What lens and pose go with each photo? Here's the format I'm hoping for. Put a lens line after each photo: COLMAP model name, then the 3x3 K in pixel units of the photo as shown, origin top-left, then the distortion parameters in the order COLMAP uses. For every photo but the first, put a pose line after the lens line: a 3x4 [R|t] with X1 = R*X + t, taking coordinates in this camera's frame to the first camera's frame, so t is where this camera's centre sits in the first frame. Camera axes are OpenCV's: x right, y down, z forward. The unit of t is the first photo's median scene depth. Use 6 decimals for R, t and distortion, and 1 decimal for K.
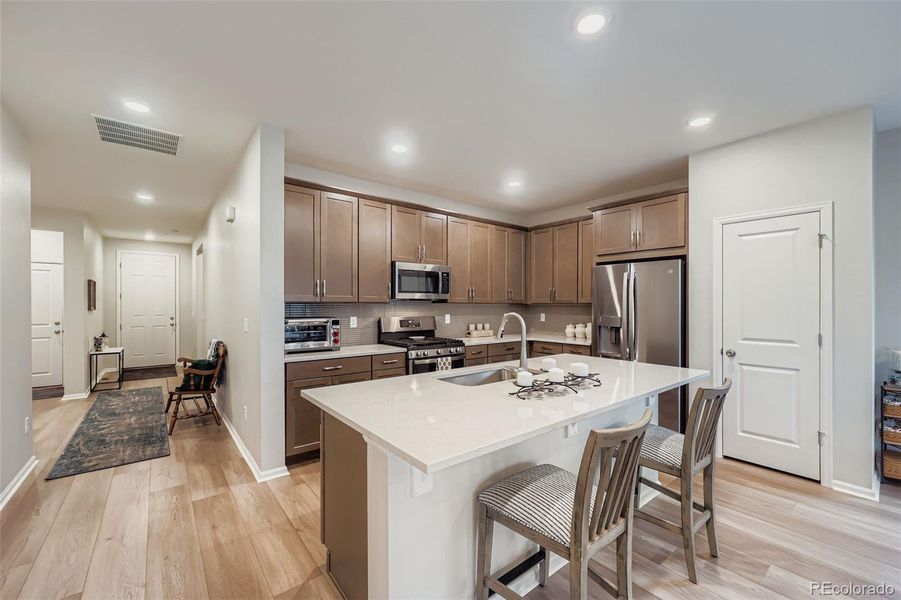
lens RADIAL K [[366.0, 0, 463.3], [0, 366.0, 307.1], [0, 0, 1]] dist [0.007279, -0.000374]
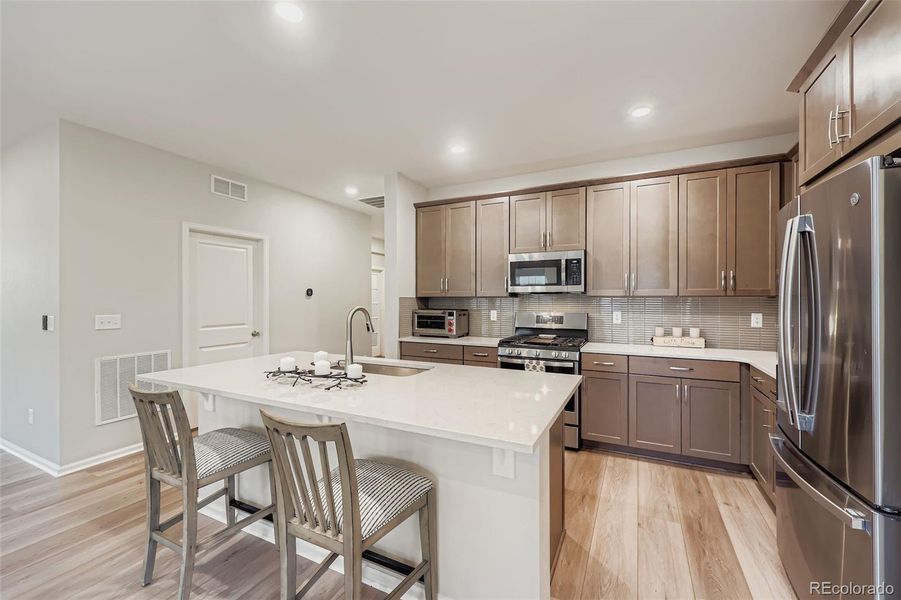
lens RADIAL K [[366.0, 0, 452.3], [0, 366.0, 301.6], [0, 0, 1]] dist [0.007279, -0.000374]
pose [[0.417709, -0.003834, -0.908573, 0.621105], [-0.006840, 0.999949, -0.007365, 0.009049], [0.908555, 0.009291, 0.417661, 0.451269]]
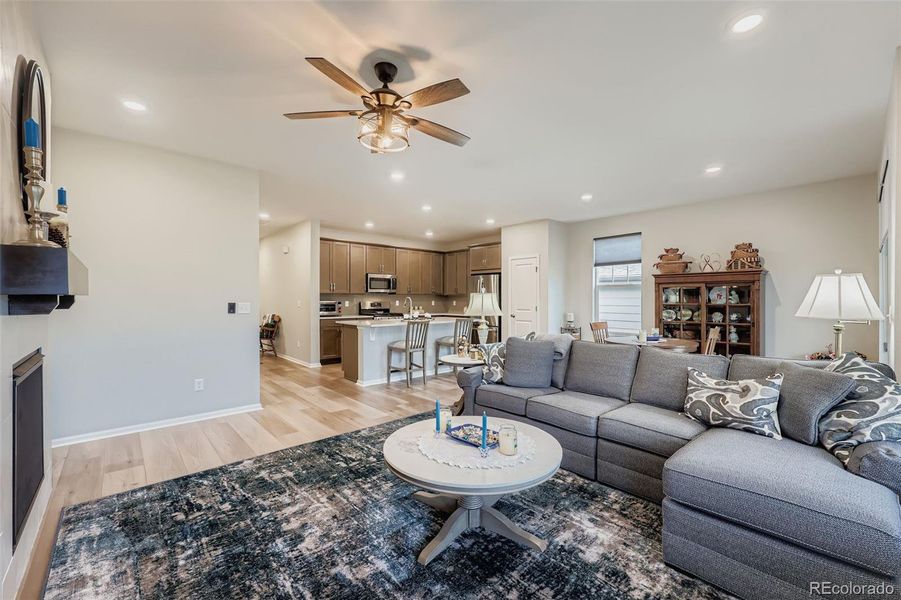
lens RADIAL K [[366.0, 0, 457.1], [0, 366.0, 299.9], [0, 0, 1]] dist [0.007279, -0.000374]
pose [[0.998982, 0.000175, 0.045104, 0.210886], [0.000079, 0.999984, -0.005636, 0.031375], [-0.045105, 0.005633, 0.998966, -1.025978]]
